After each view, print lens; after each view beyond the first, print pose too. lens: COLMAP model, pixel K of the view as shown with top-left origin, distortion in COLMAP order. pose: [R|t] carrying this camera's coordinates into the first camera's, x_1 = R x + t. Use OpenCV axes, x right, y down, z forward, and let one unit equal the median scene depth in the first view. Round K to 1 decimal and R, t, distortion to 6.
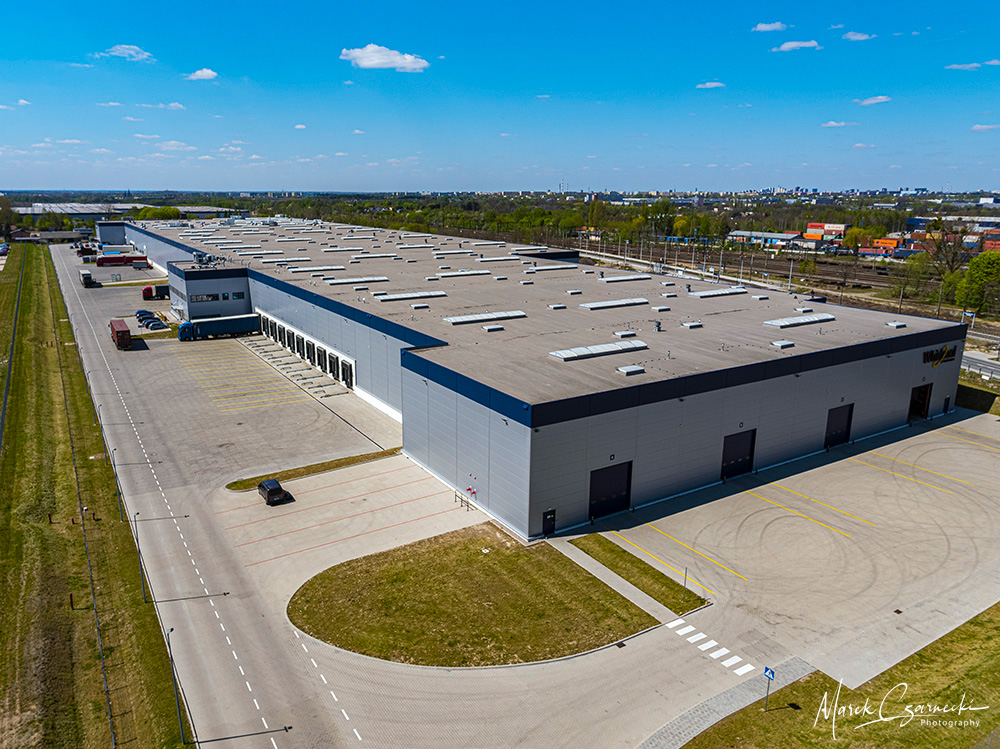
lens RADIAL K [[726.8, 0, 491.2], [0, 726.8, 346.9], [0, 0, 1]] dist [0.004426, 0.001058]
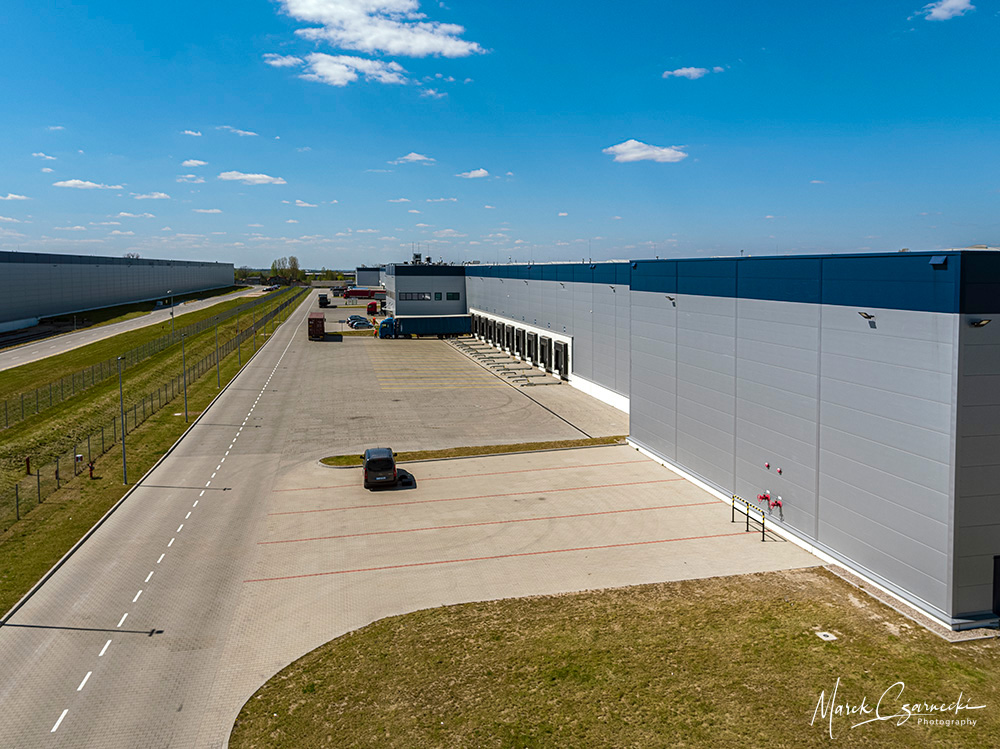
lens RADIAL K [[734.3, 0, 446.1], [0, 734.3, 338.5], [0, 0, 1]] dist [0.004109, 0.002458]
pose [[0.919627, 0.002372, -0.392785, -0.035539], [-0.045101, 0.994006, -0.099593, 0.161229], [0.390194, 0.109304, 0.914222, 0.517621]]
